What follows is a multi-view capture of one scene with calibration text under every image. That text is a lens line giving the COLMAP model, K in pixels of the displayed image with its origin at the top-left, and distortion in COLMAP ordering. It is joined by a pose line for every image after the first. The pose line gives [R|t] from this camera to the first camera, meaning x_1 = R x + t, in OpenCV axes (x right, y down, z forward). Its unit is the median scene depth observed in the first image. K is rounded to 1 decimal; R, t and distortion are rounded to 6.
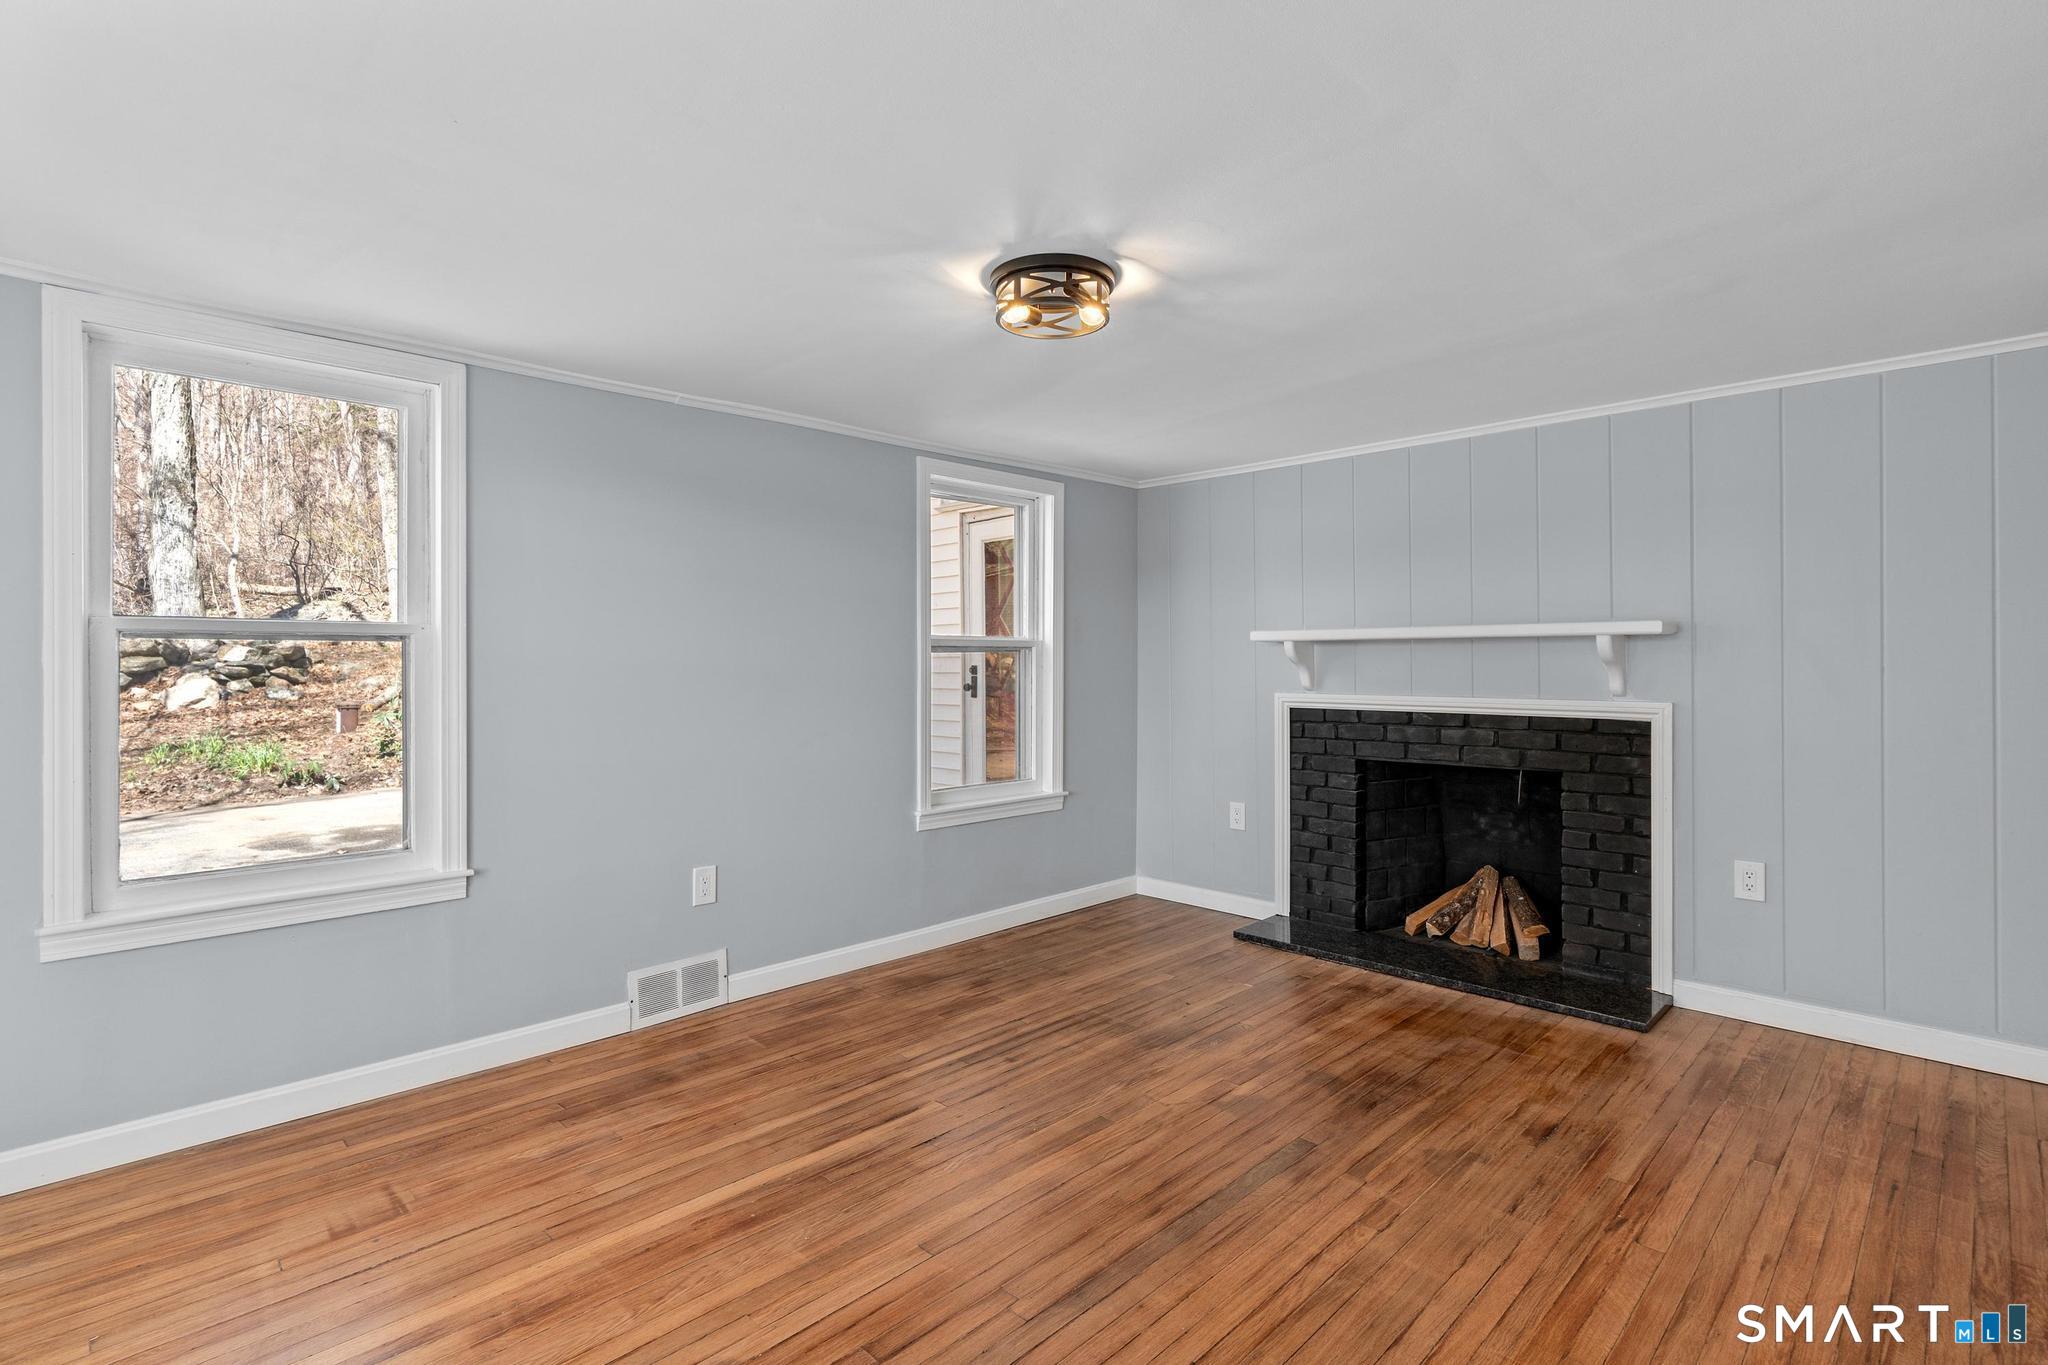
lens RADIAL K [[990.0, 0, 1019.7], [0, 990.0, 658.7], [0, 0, 1]] dist [-0.000732, -0.000300]
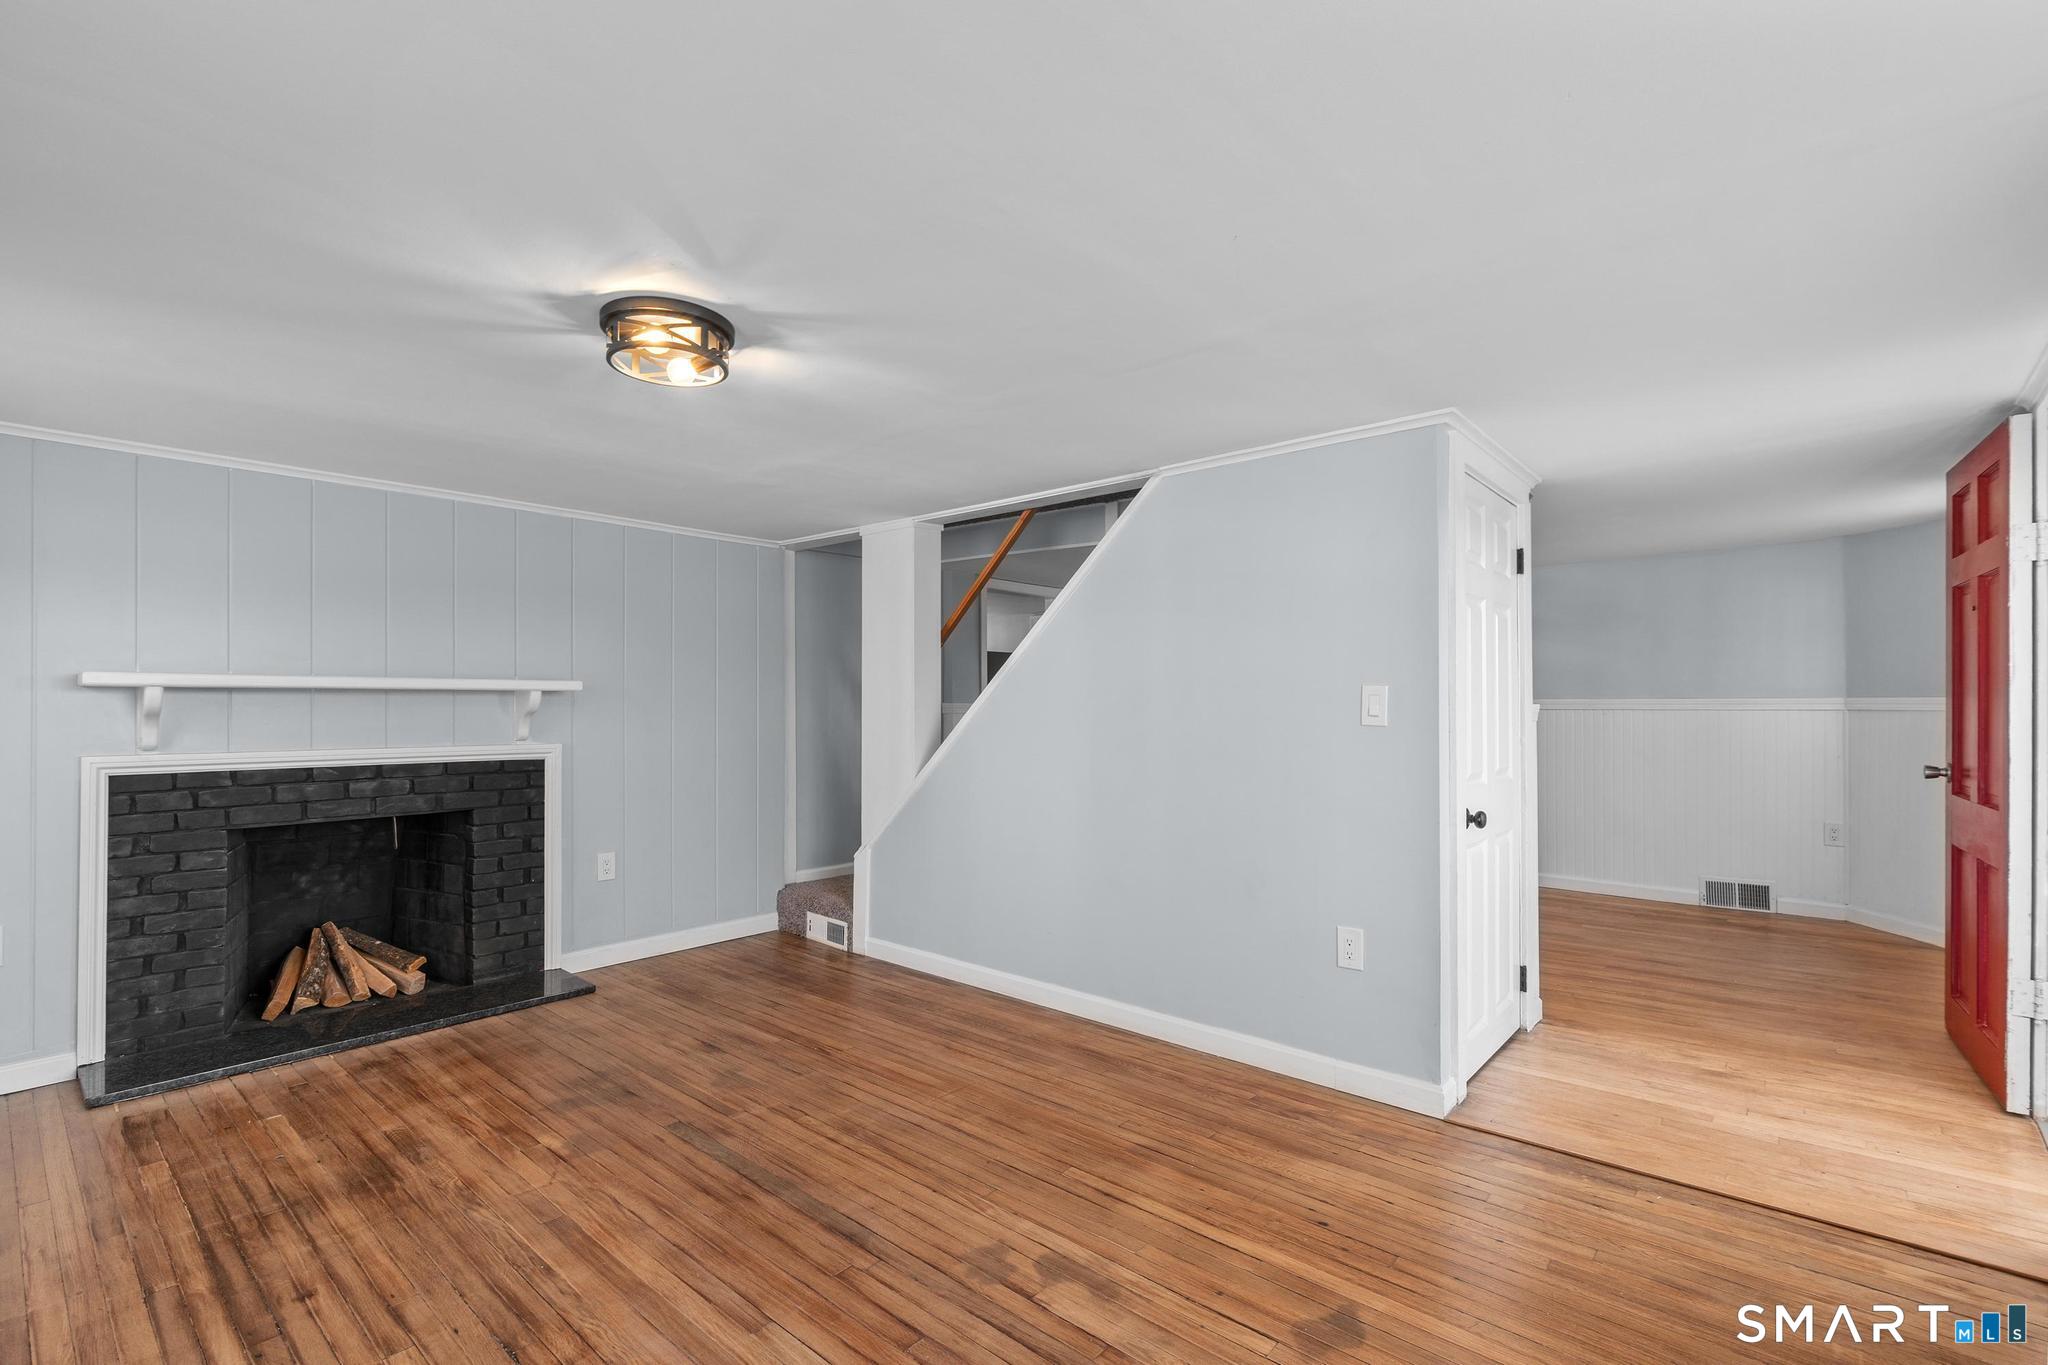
lens RADIAL K [[944.7, 0, 1013.8], [0, 944.7, 691.6], [0, 0, 1]] dist [-0.008109, 0.000260]
pose [[-0.083427, 0.018517, 0.996342, -0.611985], [-0.003108, 0.999818, -0.018842, -0.002496], [-0.996509, -0.004668, -0.083354, 0.491659]]
